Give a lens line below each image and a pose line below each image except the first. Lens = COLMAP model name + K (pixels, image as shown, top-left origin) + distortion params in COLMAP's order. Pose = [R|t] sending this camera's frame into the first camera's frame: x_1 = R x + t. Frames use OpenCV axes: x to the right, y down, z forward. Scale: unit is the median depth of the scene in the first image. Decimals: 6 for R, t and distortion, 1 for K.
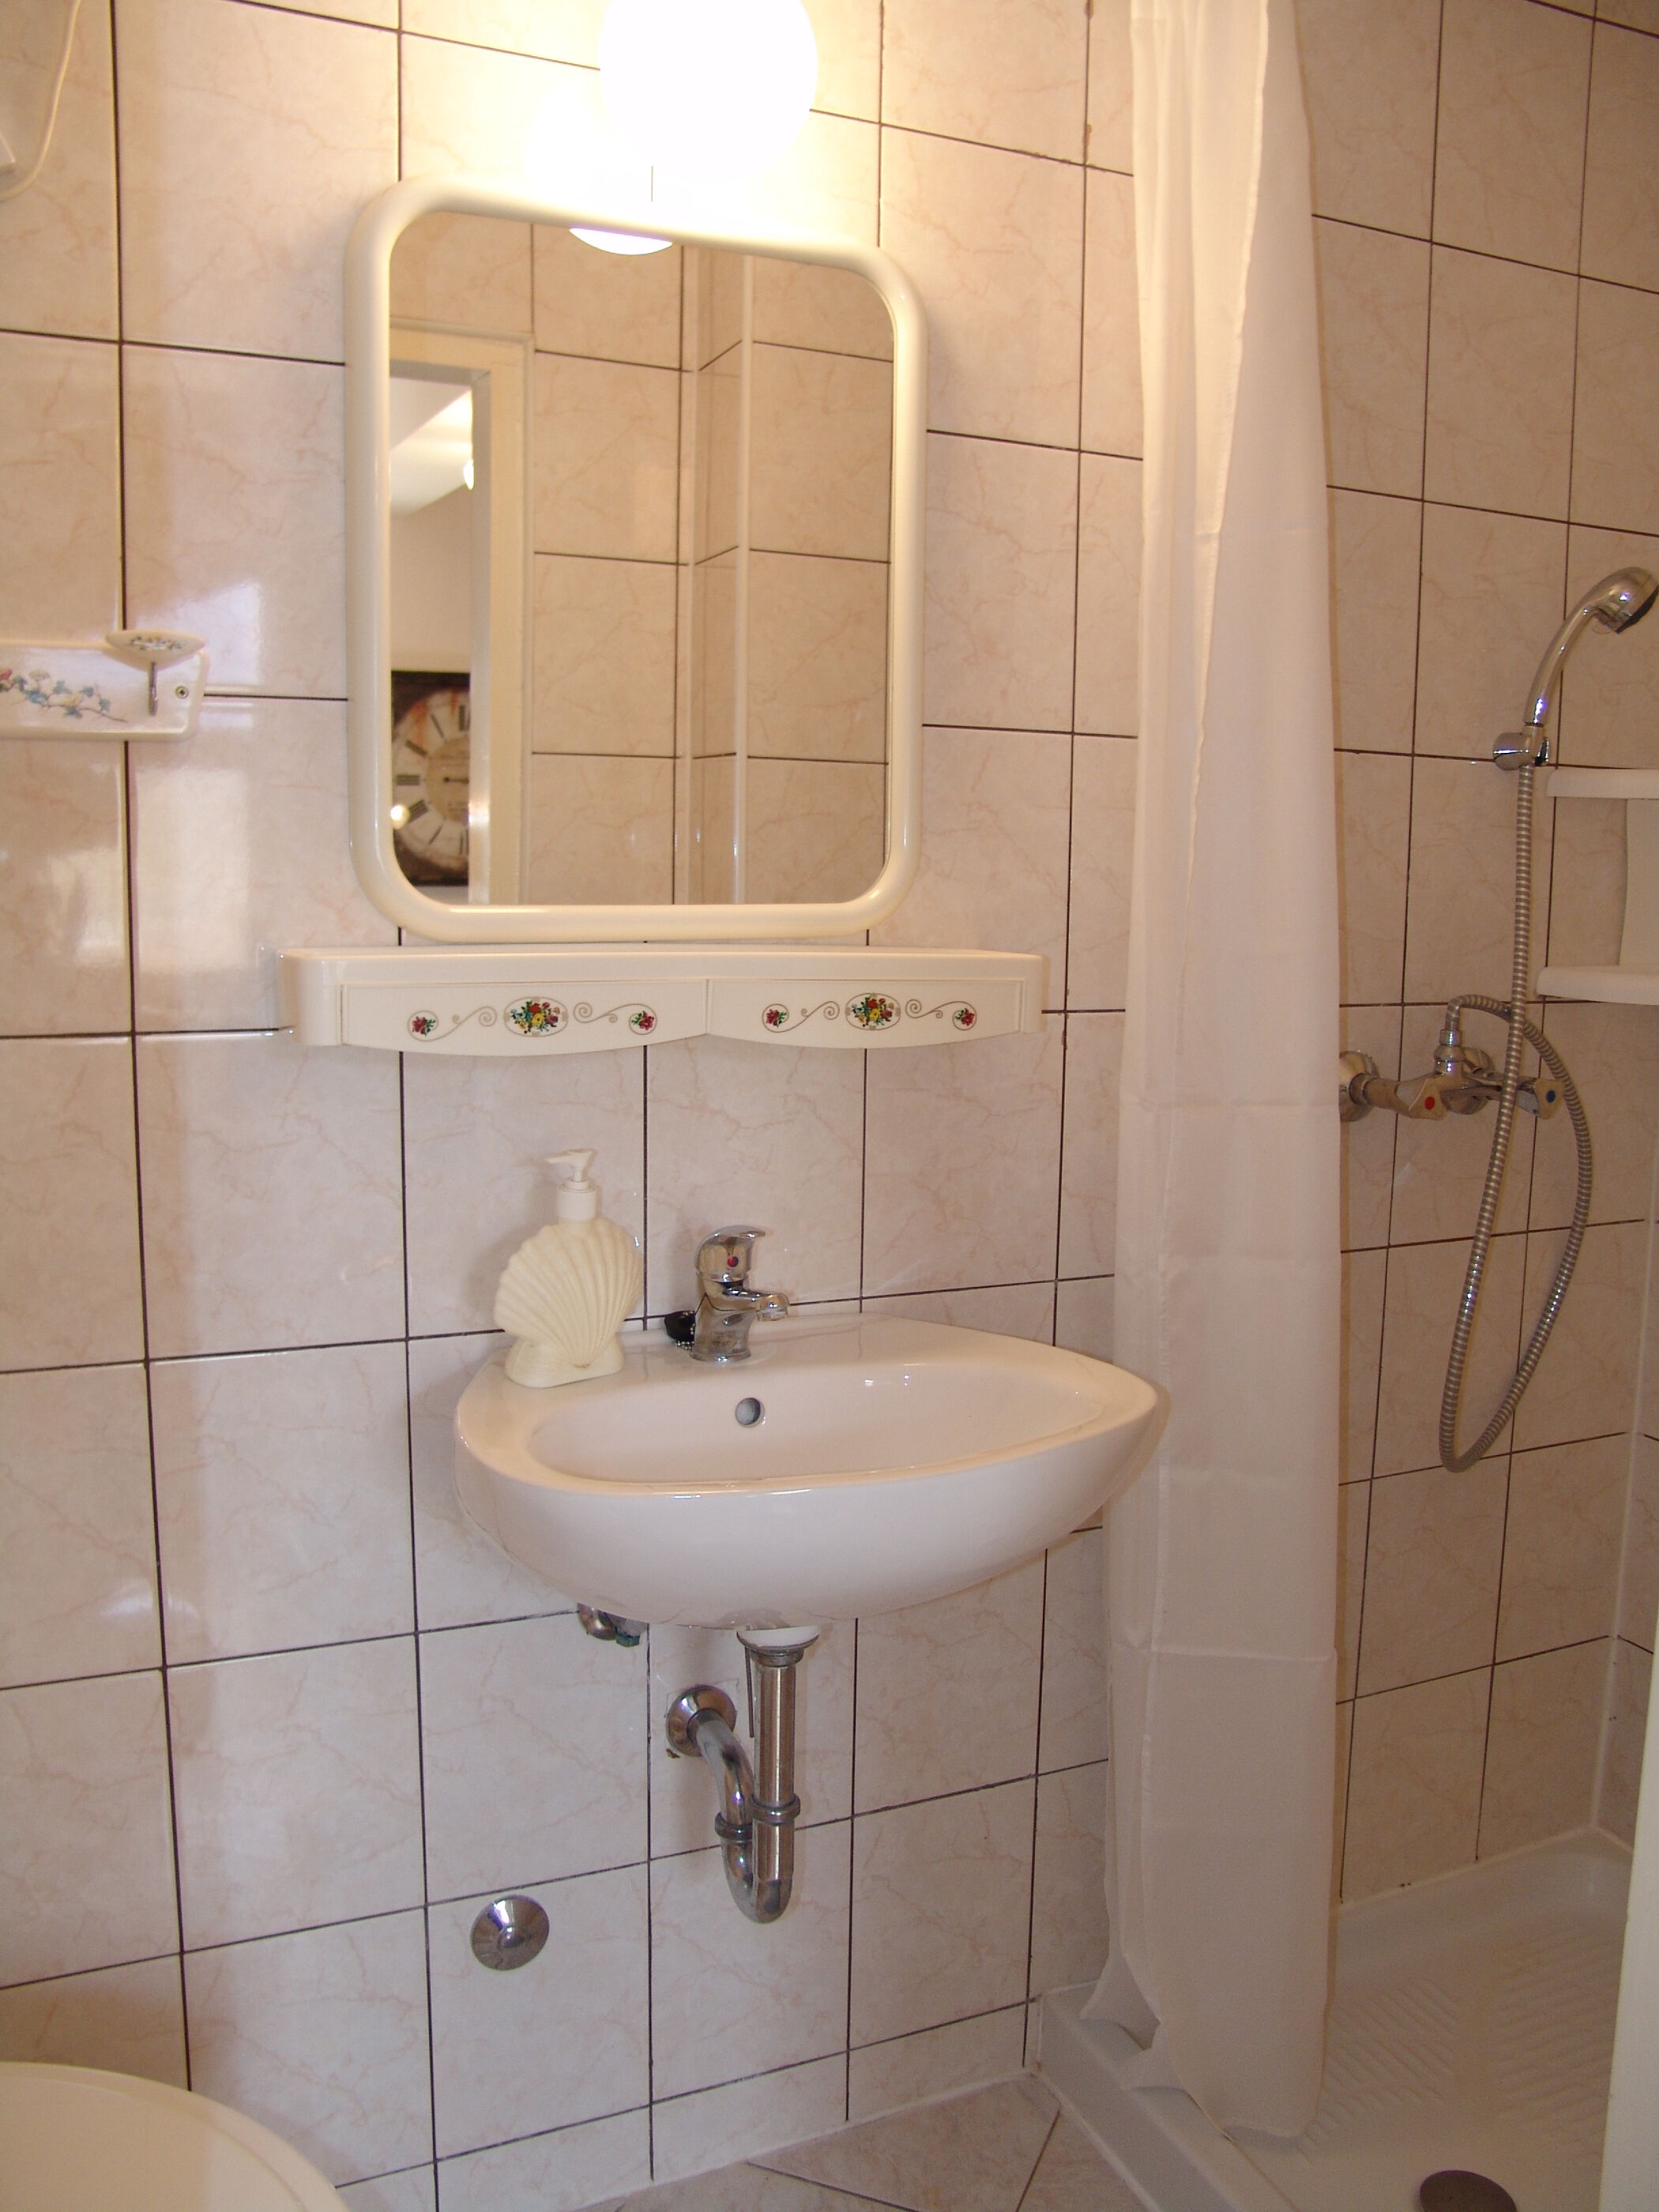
lens RADIAL K [[1840.3, 0, 833.6], [0, 1840.3, 1111.7], [0, 0, 1]] dist [-0.163683, 0.135143]
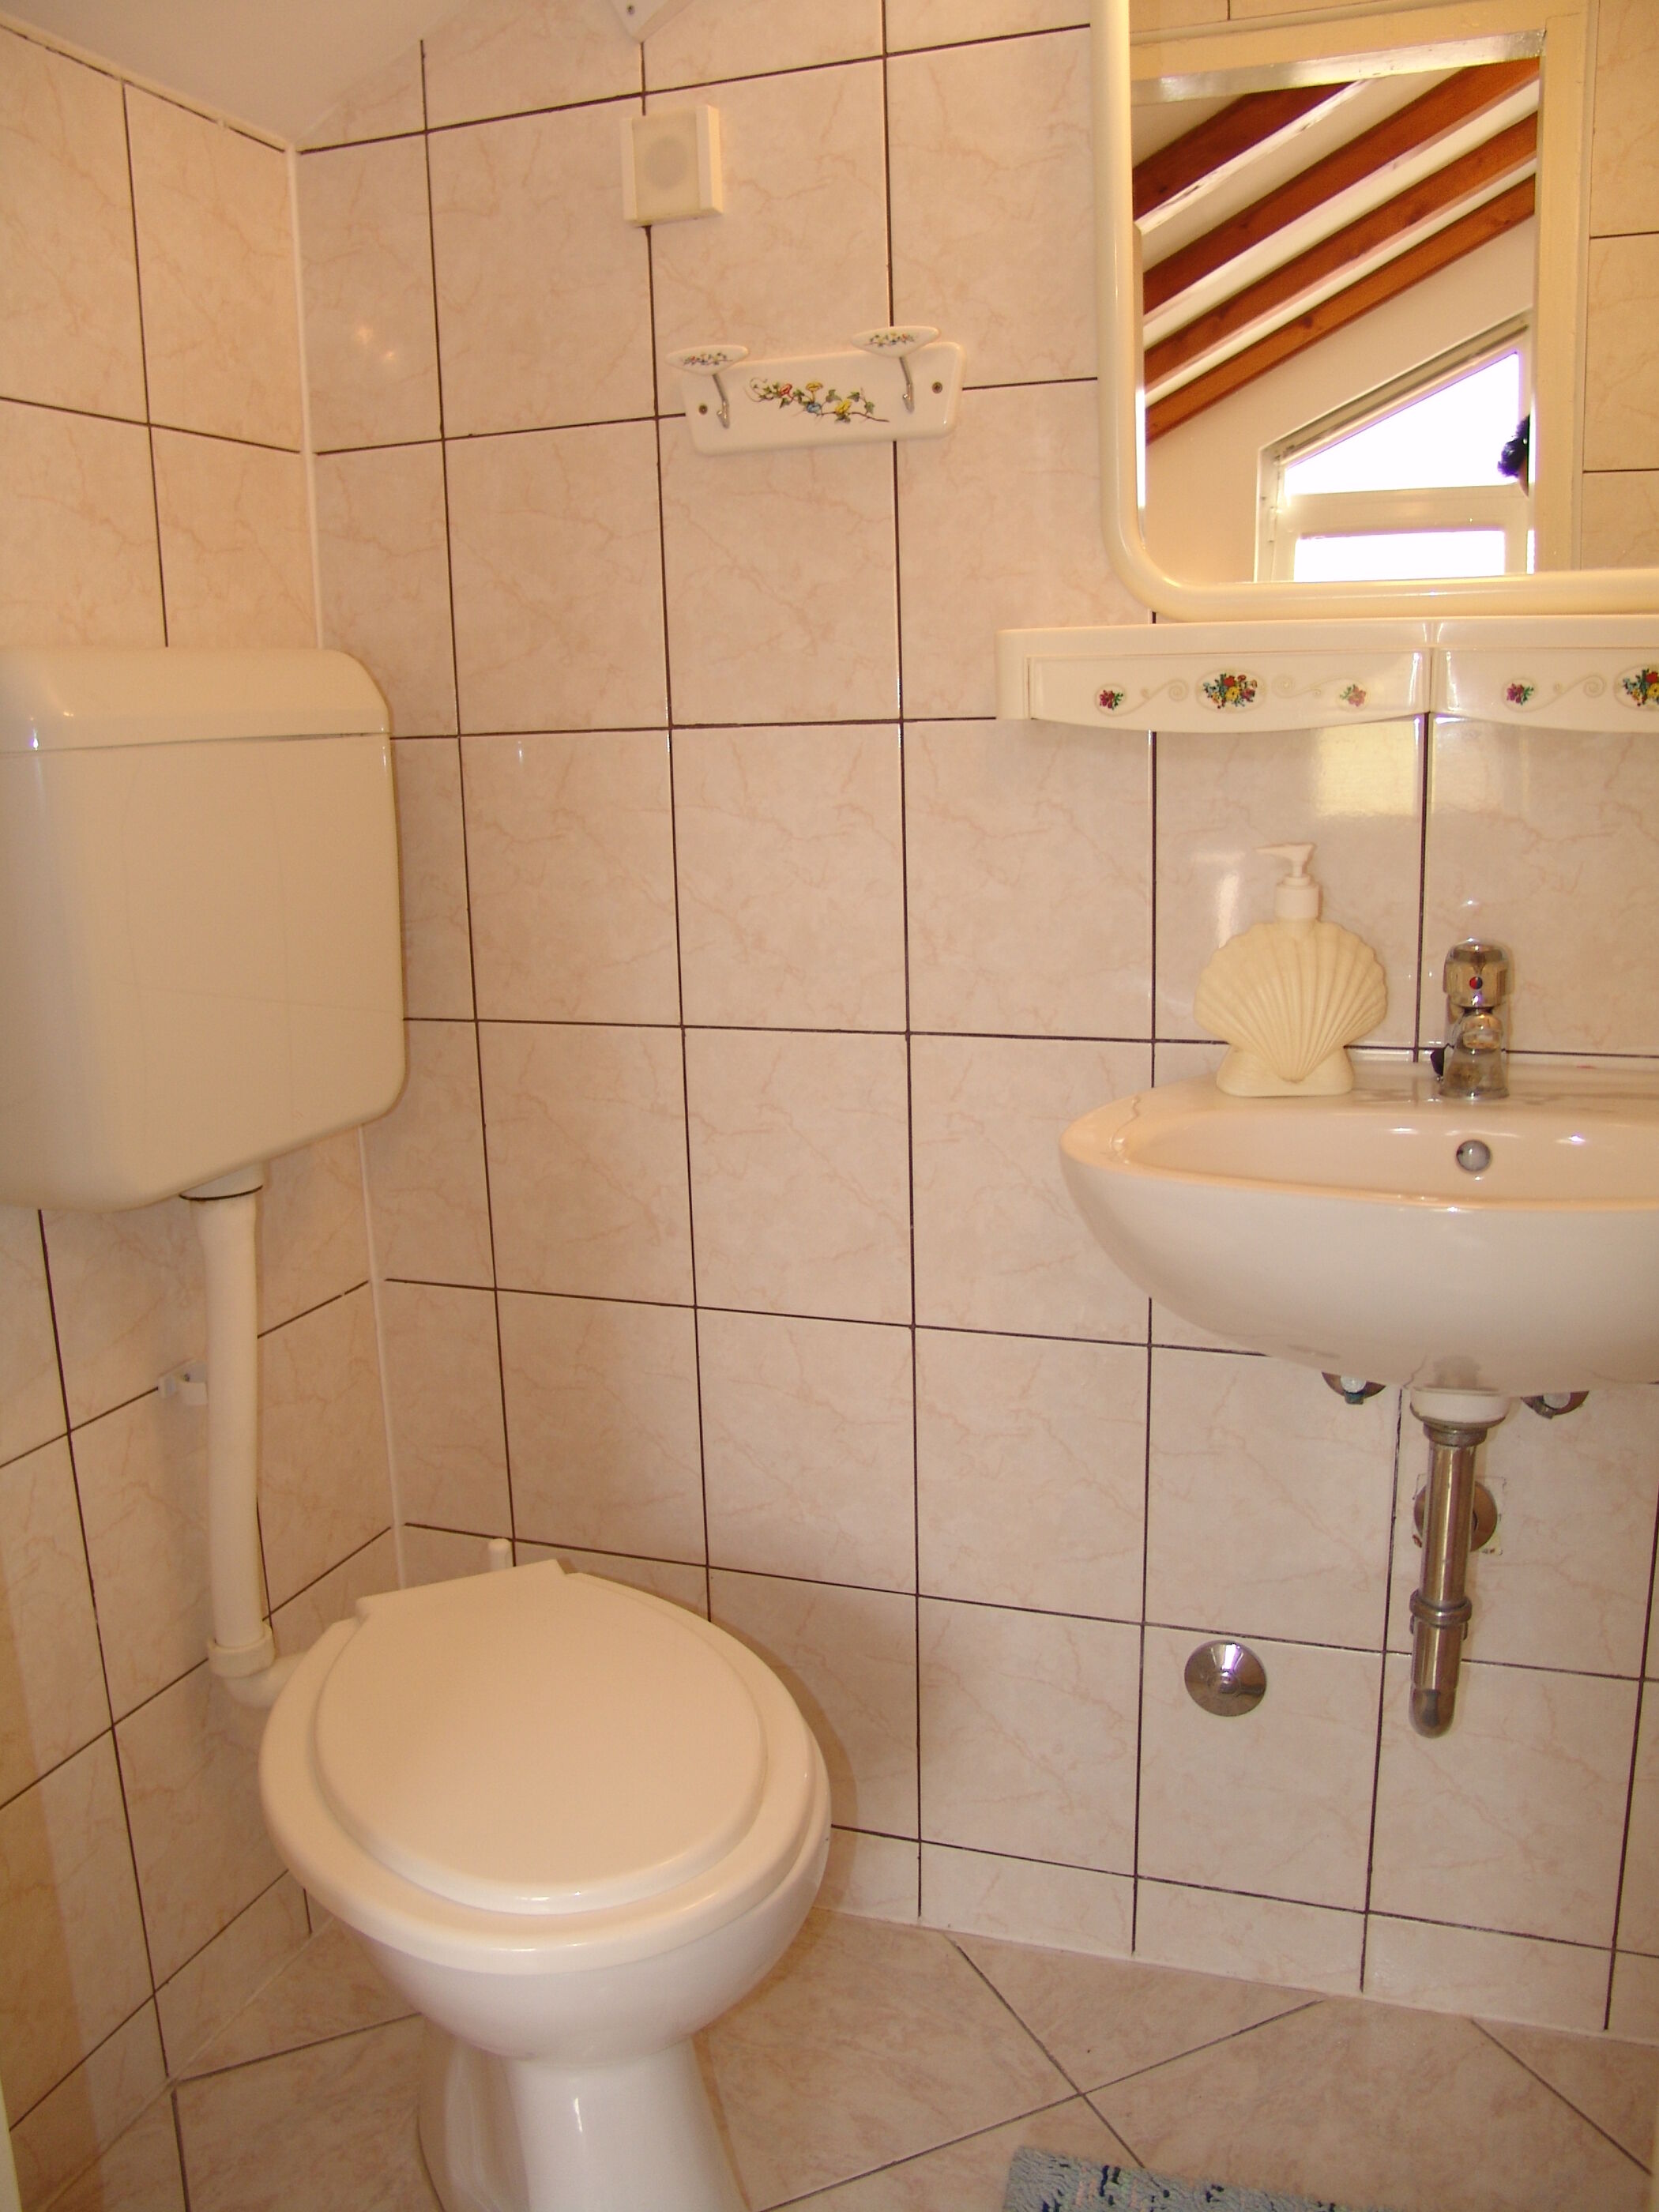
lens RADIAL K [[1840.3, 0, 825.1], [0, 1840.3, 1111.6], [0, 0, 1]] dist [-0.163683, 0.135143]
pose [[0.723832, 0.111872, -0.680846, 0.322458], [-0.052383, 0.992830, 0.107445, 0.069003], [0.687984, -0.042107, 0.724503, 0.172945]]
